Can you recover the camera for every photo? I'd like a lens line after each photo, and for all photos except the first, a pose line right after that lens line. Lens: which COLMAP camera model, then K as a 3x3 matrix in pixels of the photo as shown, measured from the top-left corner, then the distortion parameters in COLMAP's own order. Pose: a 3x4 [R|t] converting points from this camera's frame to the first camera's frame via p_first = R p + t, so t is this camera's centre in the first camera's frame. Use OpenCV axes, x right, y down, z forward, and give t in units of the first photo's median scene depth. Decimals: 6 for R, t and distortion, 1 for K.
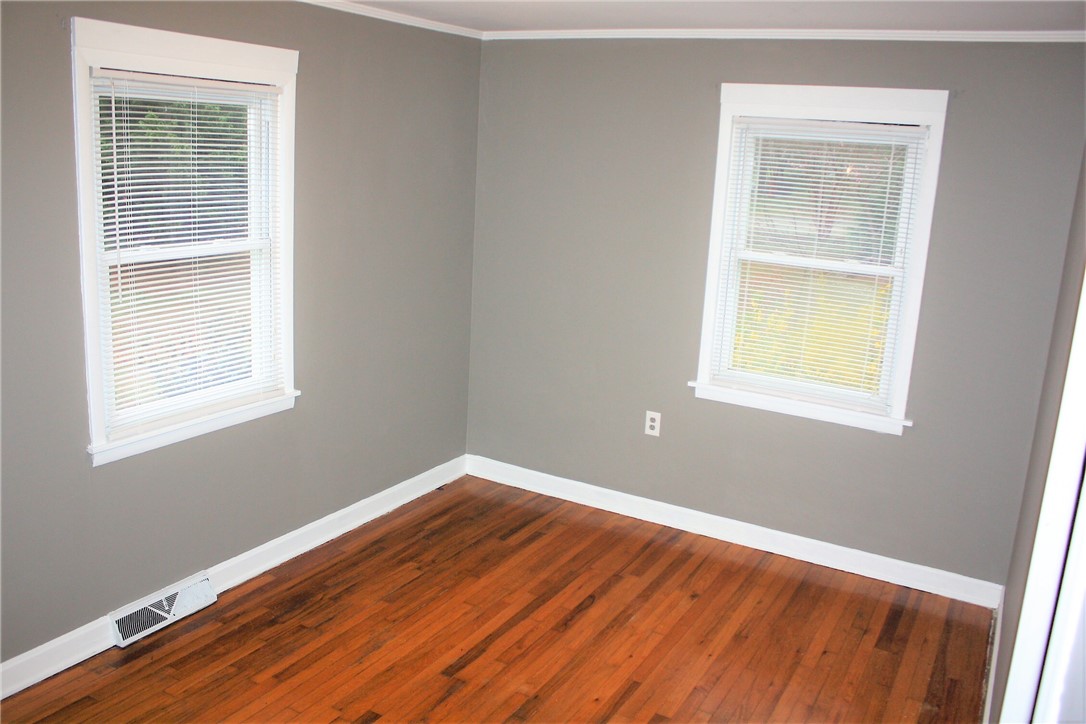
lens RADIAL K [[913.7, 0, 540.7], [0, 913.7, 361.8], [0, 0, 1]] dist [-0.148031, 0.104205]
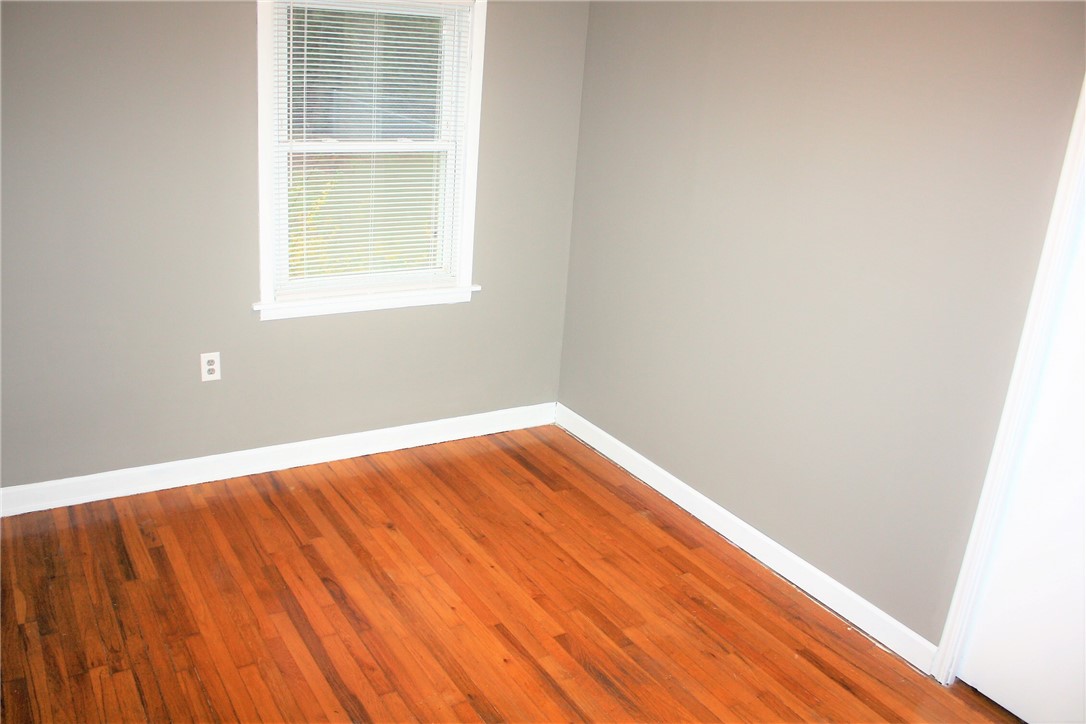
lens RADIAL K [[913.7, 0, 542.9], [0, 913.7, 357.7], [0, 0, 1]] dist [-0.148031, 0.104205]
pose [[0.482817, -0.307933, 0.819796, -0.449388], [0.151521, 0.951394, 0.268125, -0.127497], [-0.862513, -0.005239, 0.506008, 0.378869]]
